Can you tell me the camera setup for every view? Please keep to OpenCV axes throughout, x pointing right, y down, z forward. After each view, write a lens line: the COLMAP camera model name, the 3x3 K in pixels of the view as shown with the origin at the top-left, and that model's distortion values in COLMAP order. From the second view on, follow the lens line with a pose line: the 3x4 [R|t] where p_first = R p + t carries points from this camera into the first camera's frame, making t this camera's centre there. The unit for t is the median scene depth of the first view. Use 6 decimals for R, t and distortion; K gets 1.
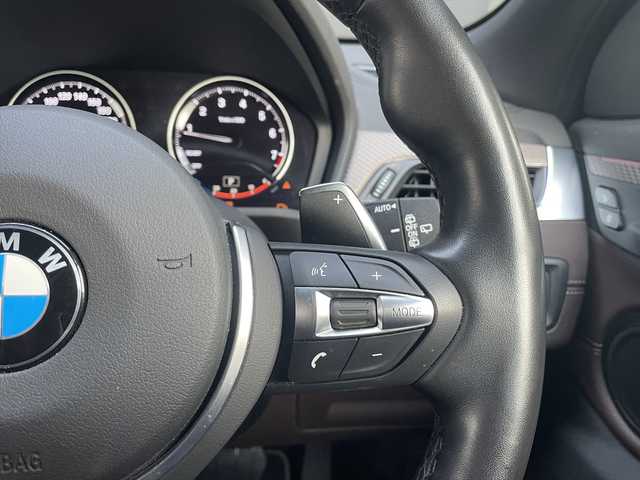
lens RADIAL K [[518.0, 0, 318.7], [0, 518.0, 250.9], [0, 0, 1]] dist [0.005465, -0.062784]
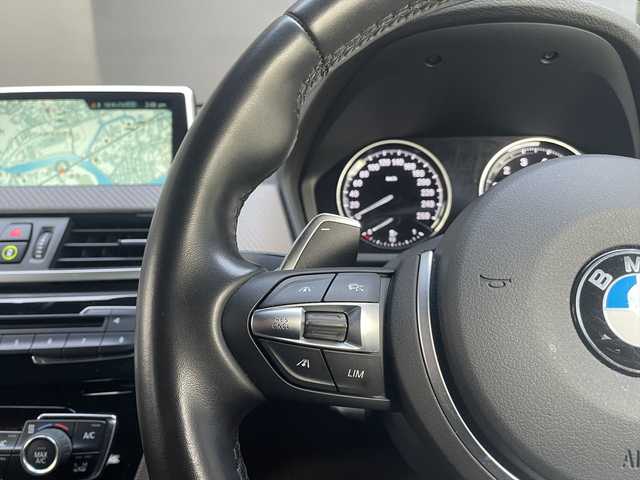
lens RADIAL K [[488.5, 0, 313.7], [0, 488.5, 246.1], [0, 0, 1]] dist [0.073211, -0.122575]
pose [[0.969978, -0.003156, -0.243171, -0.382304], [-0.023232, 0.994140, -0.105572, 0.008212], [0.242079, 0.108052, 0.964221, -0.084993]]
